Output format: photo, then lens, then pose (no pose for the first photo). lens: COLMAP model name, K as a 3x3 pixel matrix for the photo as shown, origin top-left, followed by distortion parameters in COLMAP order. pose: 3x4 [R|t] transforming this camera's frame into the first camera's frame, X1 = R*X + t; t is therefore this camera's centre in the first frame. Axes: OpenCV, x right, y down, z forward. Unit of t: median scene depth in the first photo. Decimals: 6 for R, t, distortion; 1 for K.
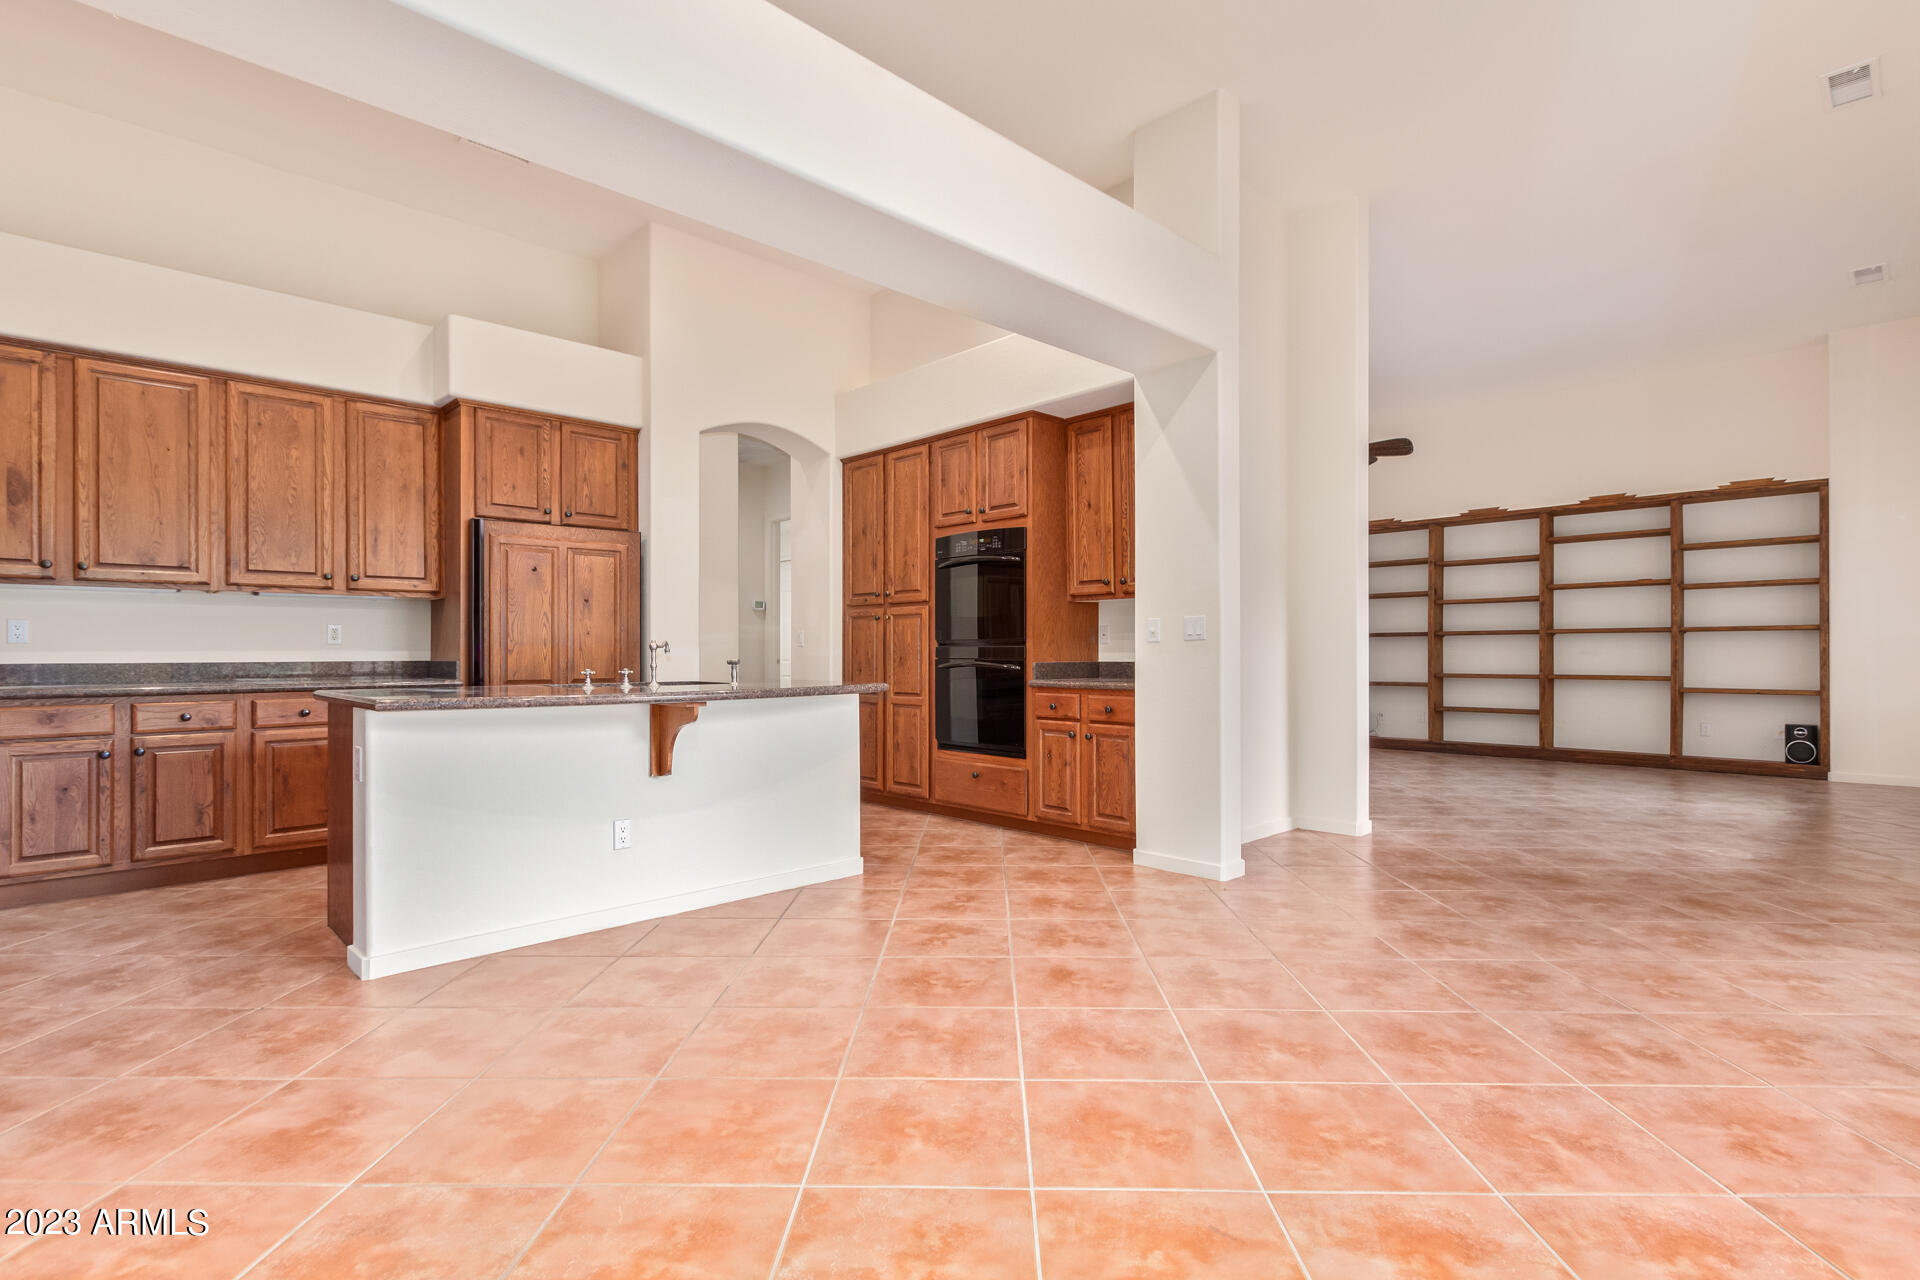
lens RADIAL K [[921.5, 0, 960.2], [0, 921.5, 650.2], [0, 0, 1]] dist [0.003058, -0.003882]
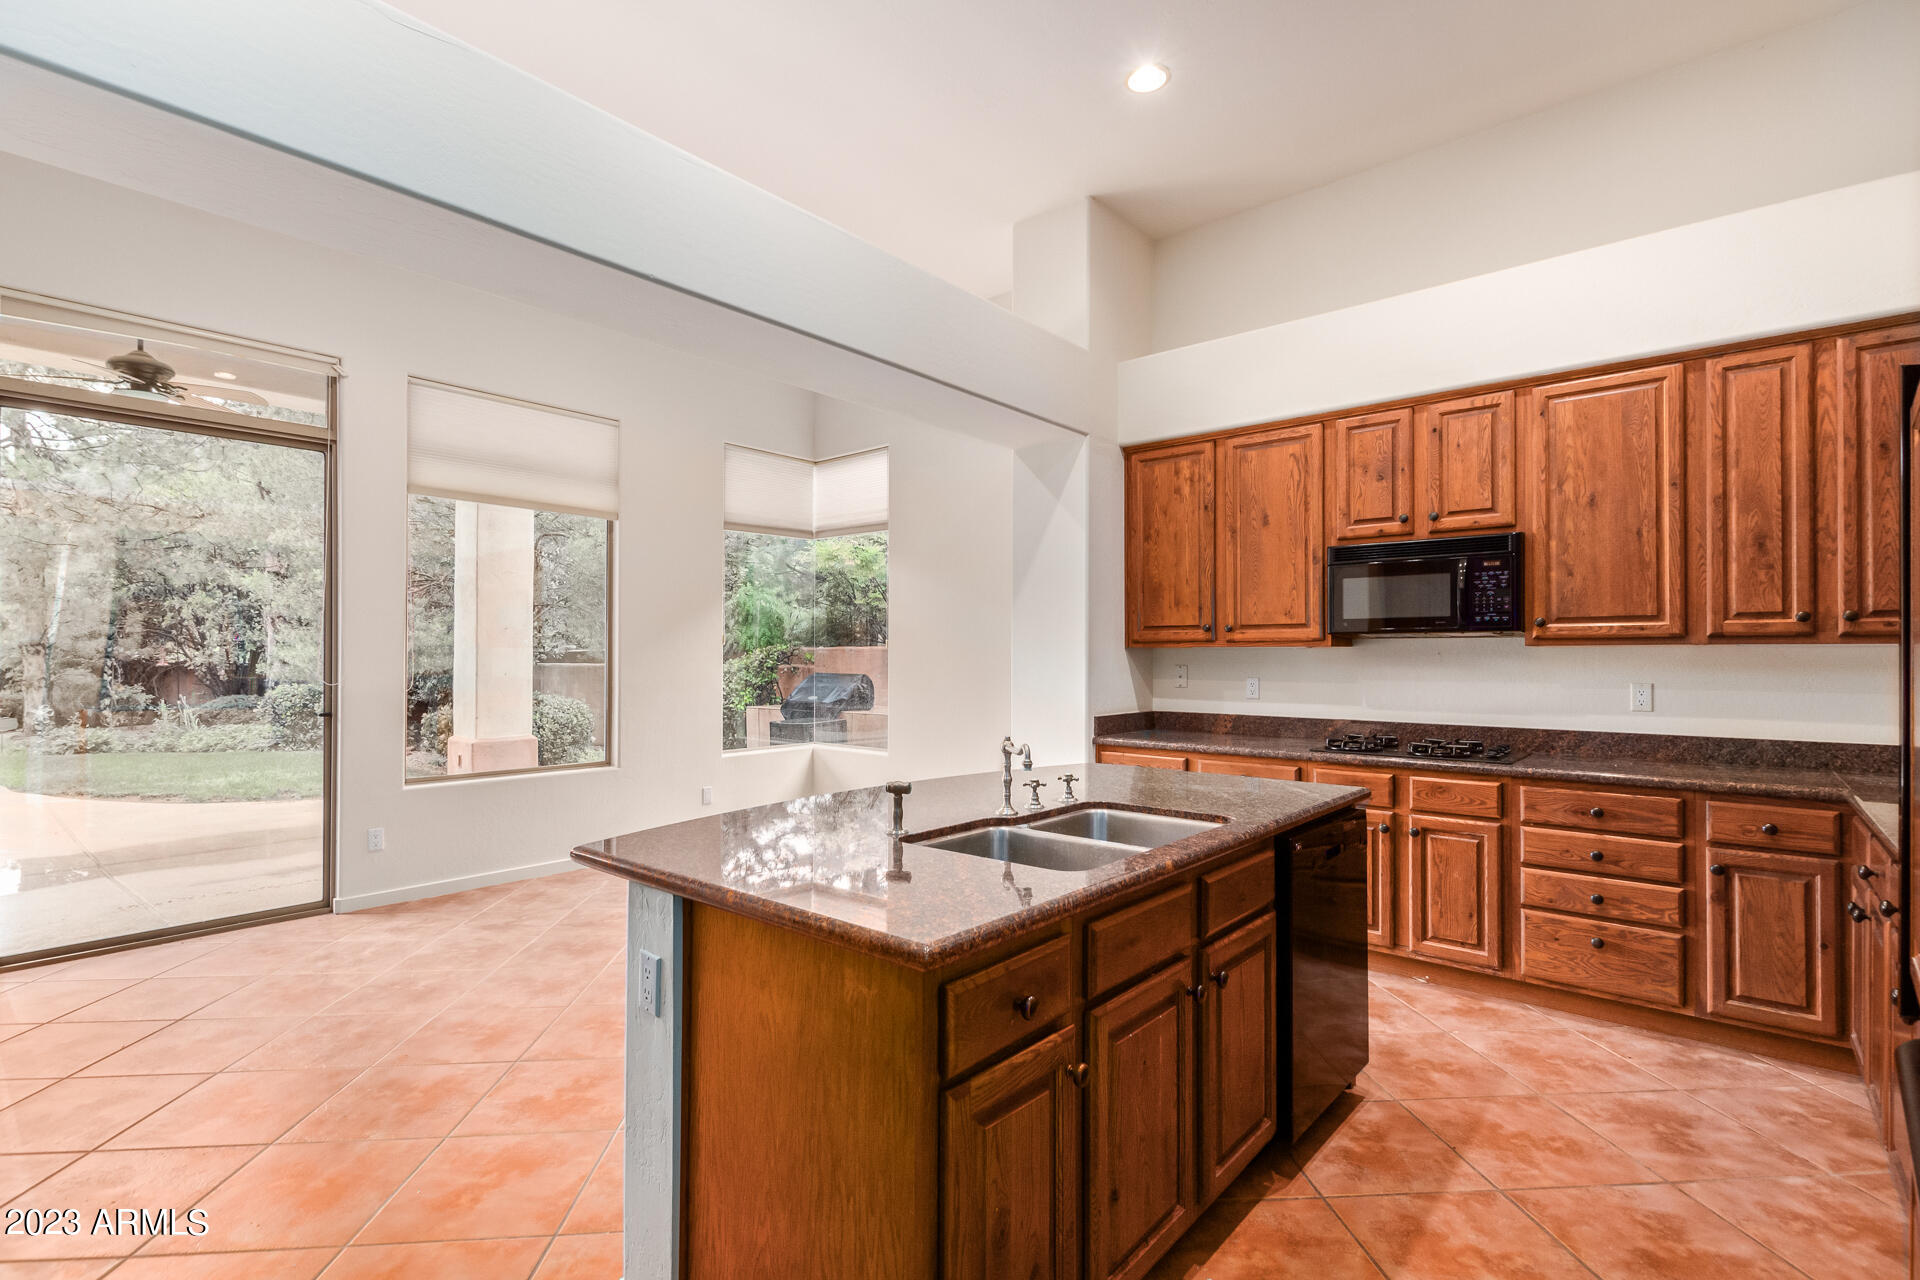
lens RADIAL K [[891.8, 0, 963.0], [0, 891.8, 652.4], [0, 0, 1]] dist [0.005239, -0.003987]
pose [[-0.995021, -0.002115, -0.099640, -0.204439], [-0.001189, 0.999956, -0.009349, -0.050500], [0.099656, -0.009184, -0.994980, 1.311631]]
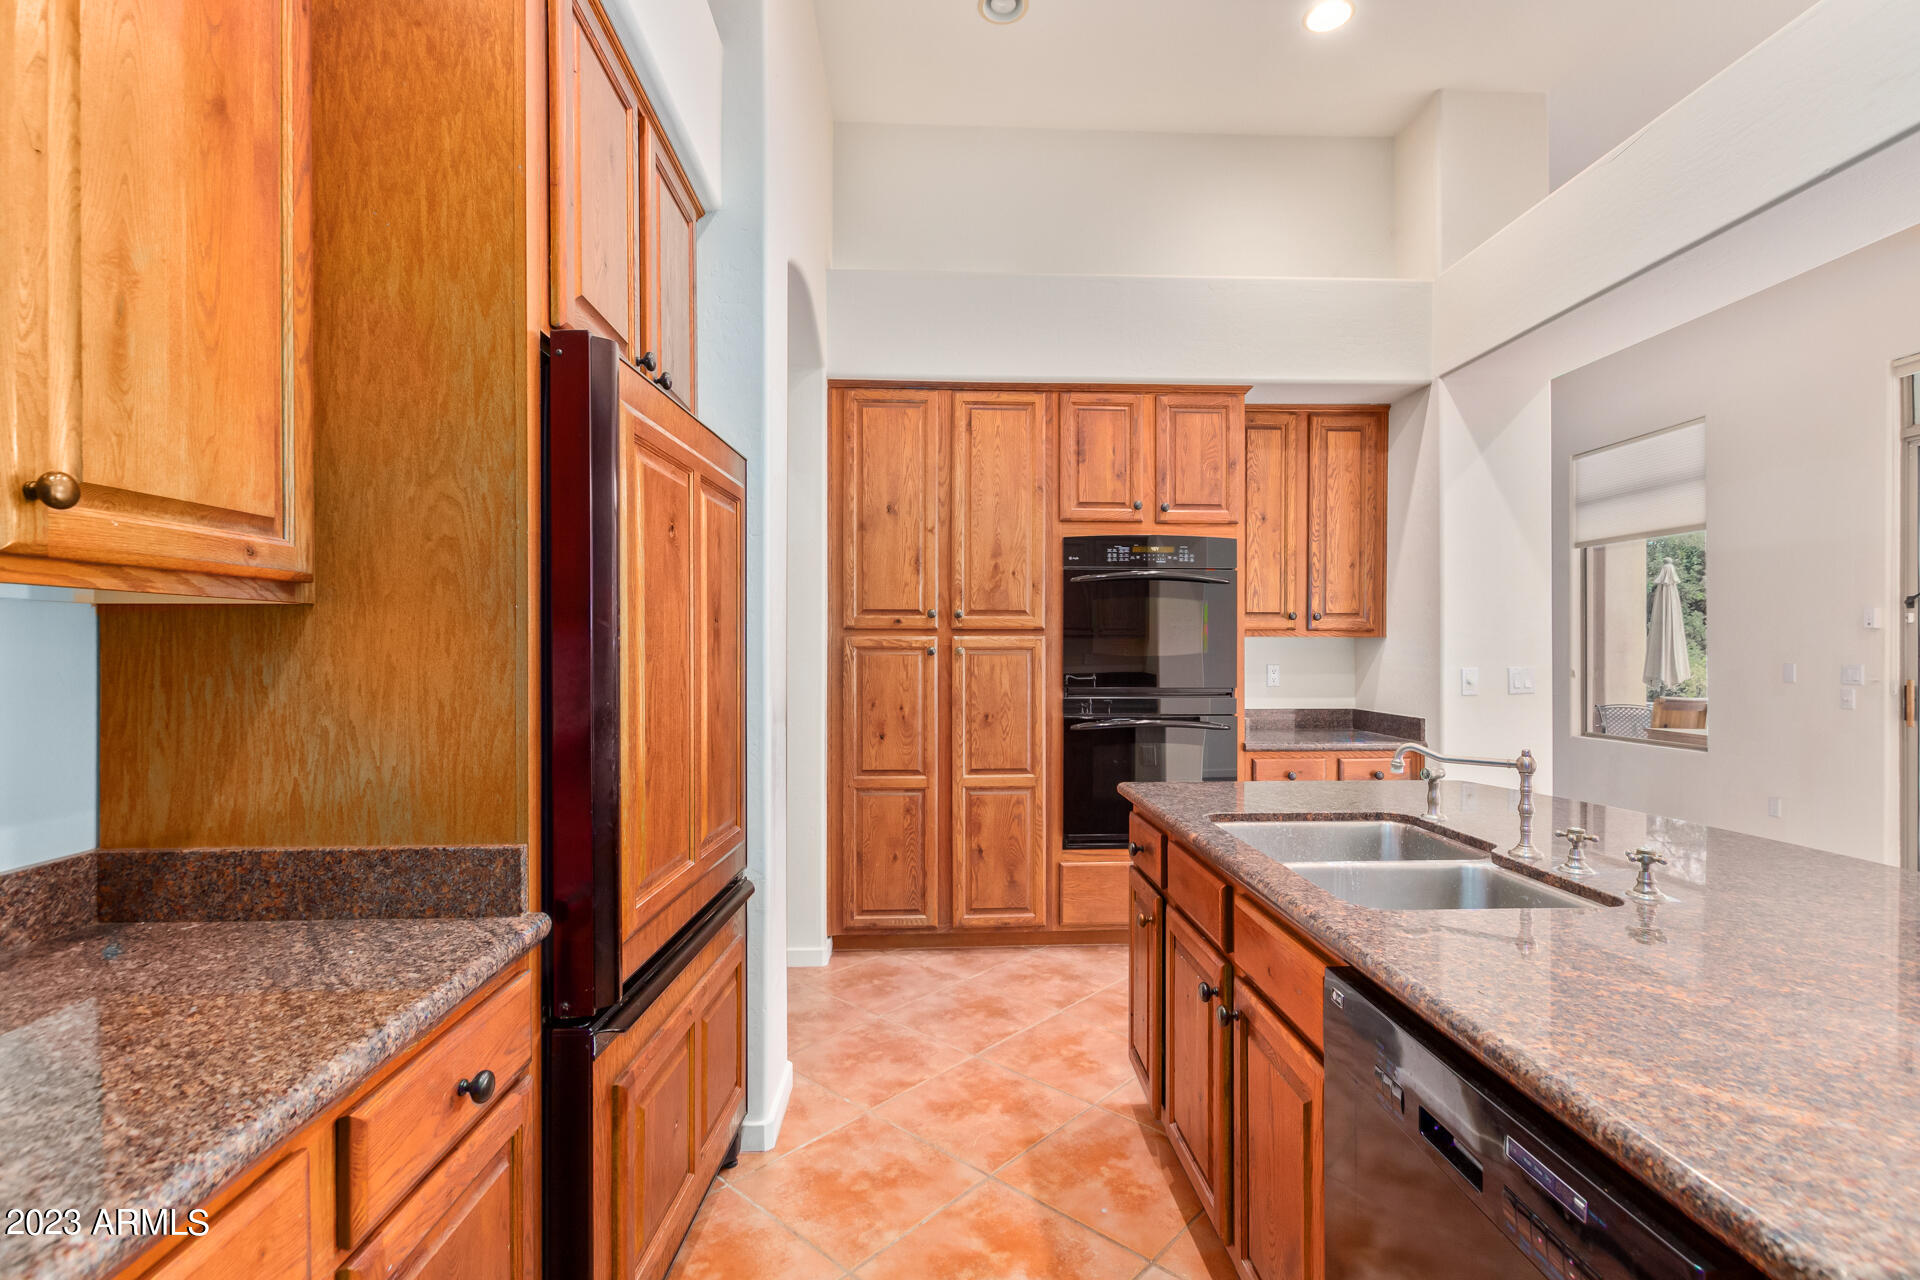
lens RADIAL K [[891.8, 0, 960.0], [0, 891.8, 649.2], [0, 0, 1]] dist [0.005239, -0.003987]
pose [[0.653231, 0.000338, 0.757158, -0.692994], [-0.003539, 0.999990, 0.002607, -0.049424], [-0.757150, -0.004383, 0.653226, 0.769033]]
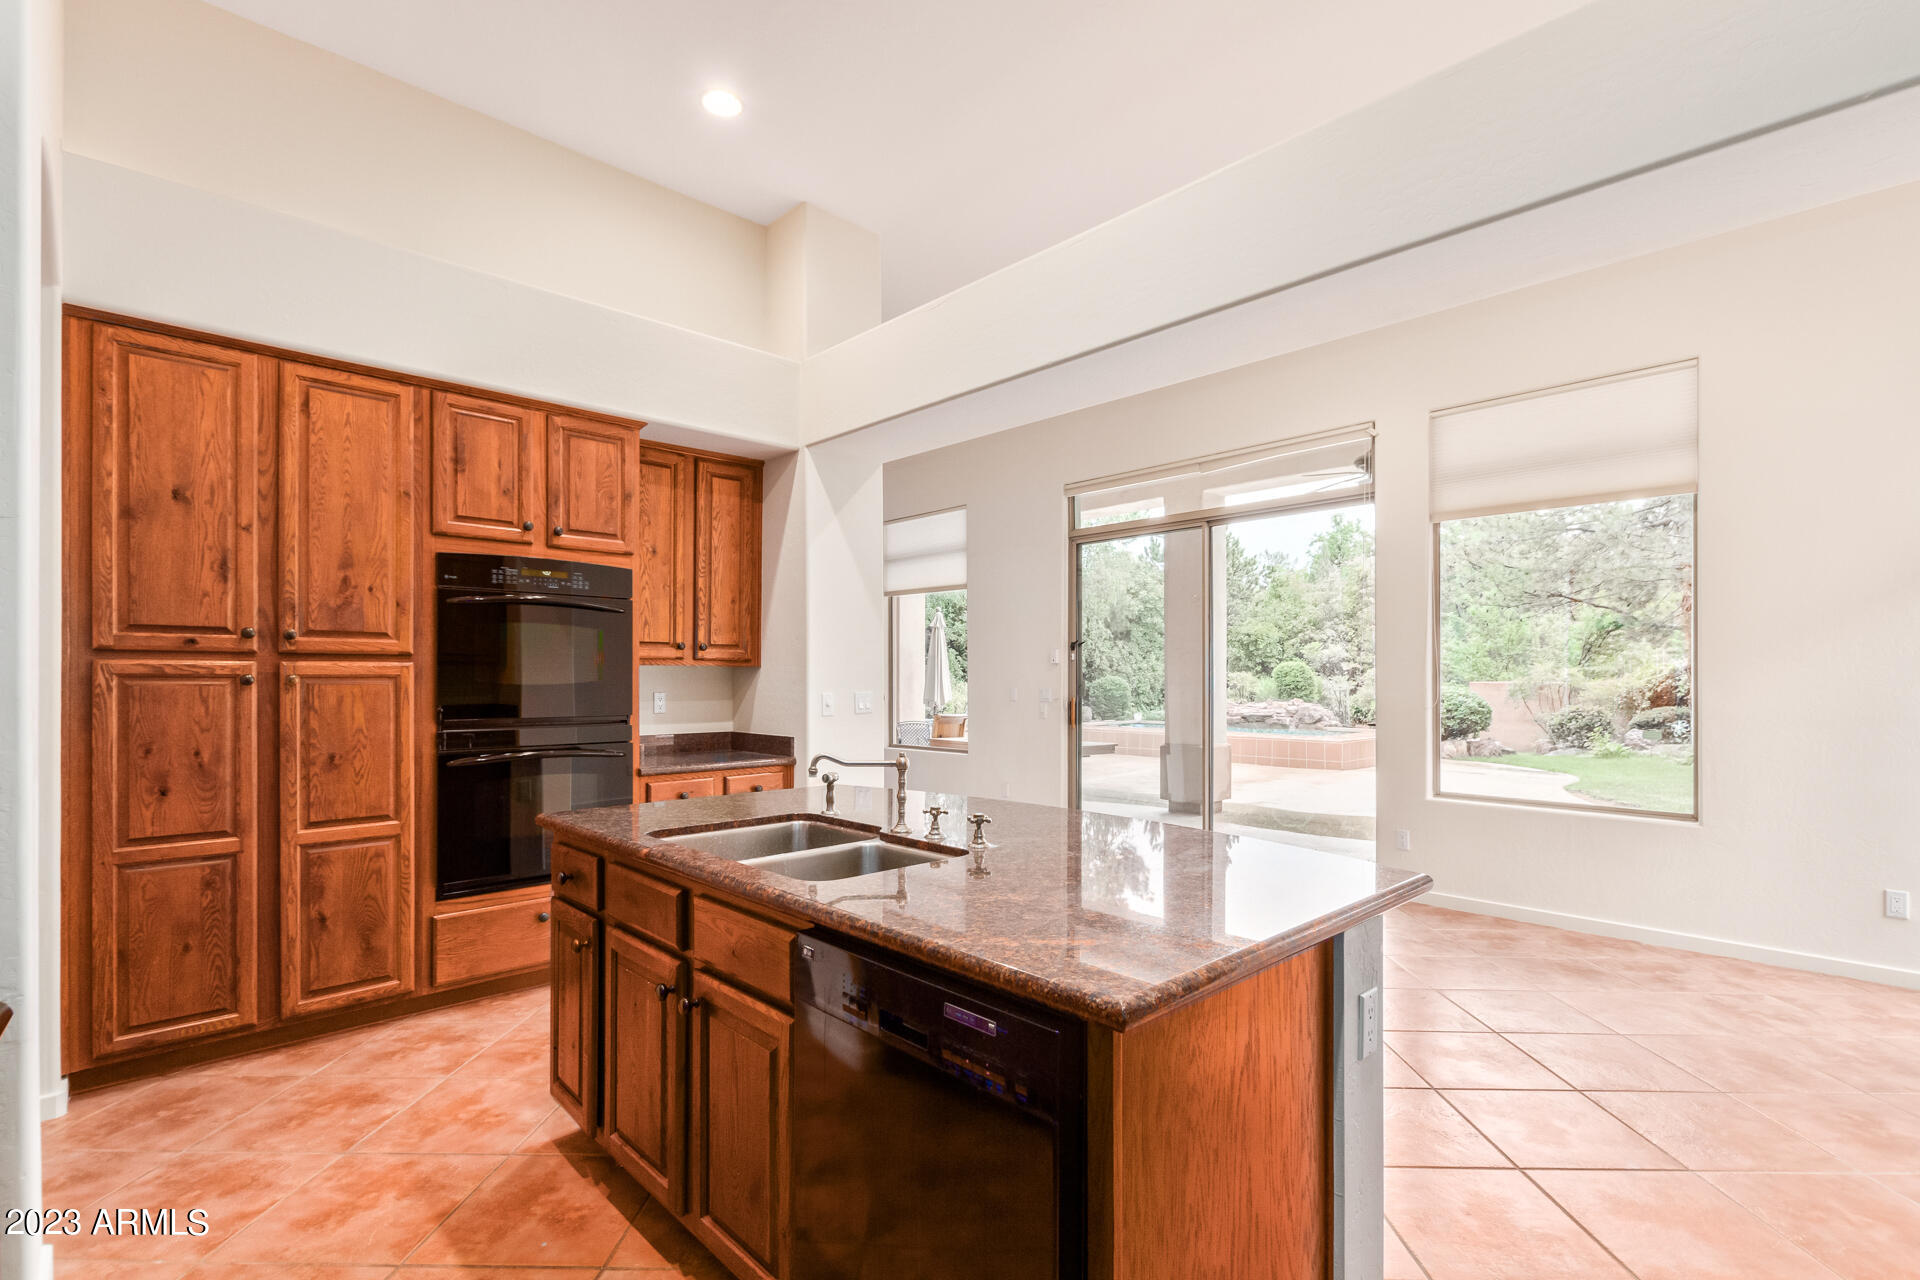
lens RADIAL K [[891.8, 0, 985.5], [0, 891.8, 678.3], [0, 0, 1]] dist [0.005239, -0.003987]
pose [[-0.020416, -0.000258, 0.999792, -0.751759], [-0.003880, 0.999992, 0.000179, -0.048801], [-0.999784, -0.003875, -0.020417, 0.796057]]
